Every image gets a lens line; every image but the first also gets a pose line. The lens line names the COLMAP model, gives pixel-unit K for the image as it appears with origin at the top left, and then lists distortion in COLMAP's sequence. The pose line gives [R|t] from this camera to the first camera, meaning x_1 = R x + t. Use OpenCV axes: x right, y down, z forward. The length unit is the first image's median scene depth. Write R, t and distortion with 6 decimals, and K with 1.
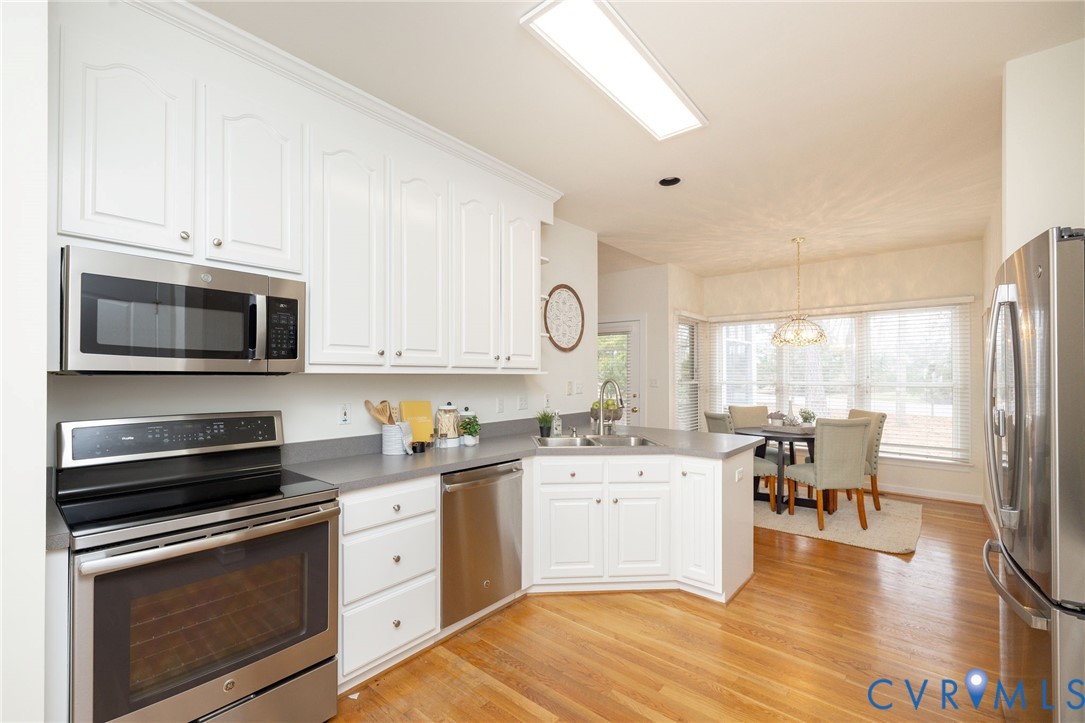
lens RADIAL K [[459.9, 0, 528.2], [0, 459.9, 365.2], [0, 0, 1]] dist [0.000452, -0.000024]
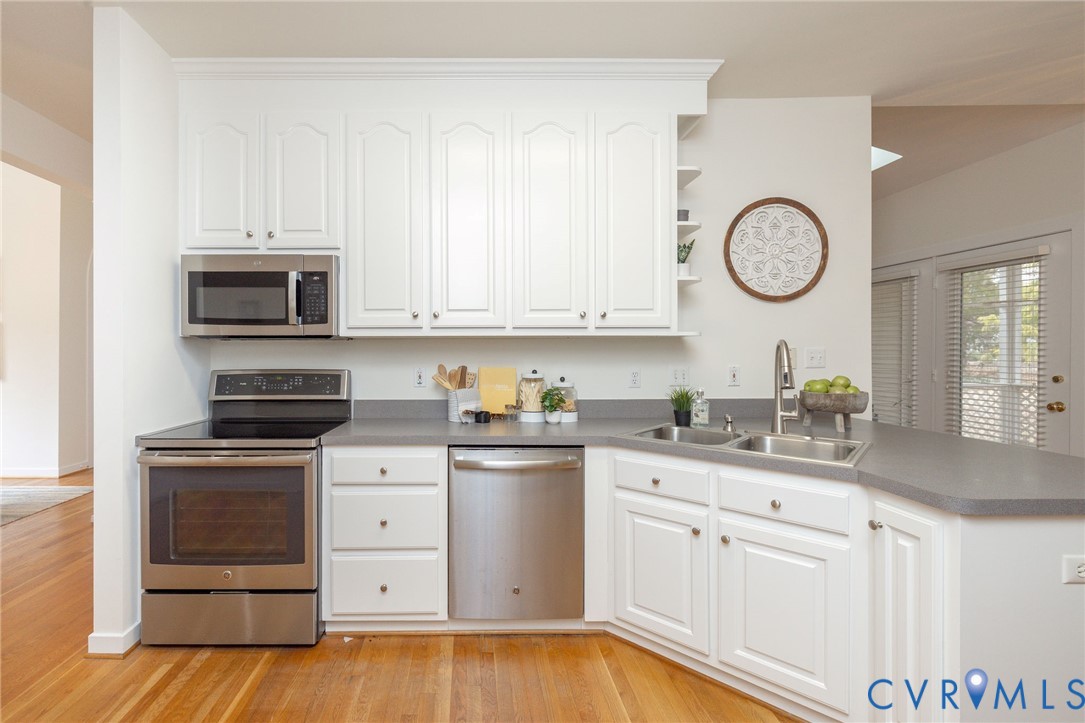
lens RADIAL K [[485.6, 0, 537.9], [0, 485.6, 352.3], [0, 0, 1]] dist [0.000830, -0.000693]
pose [[0.663255, -0.006188, -0.748368, 0.558156], [0.021137, 0.999722, 0.010467, 0.041902], [0.748095, -0.022761, 0.663202, 0.445351]]
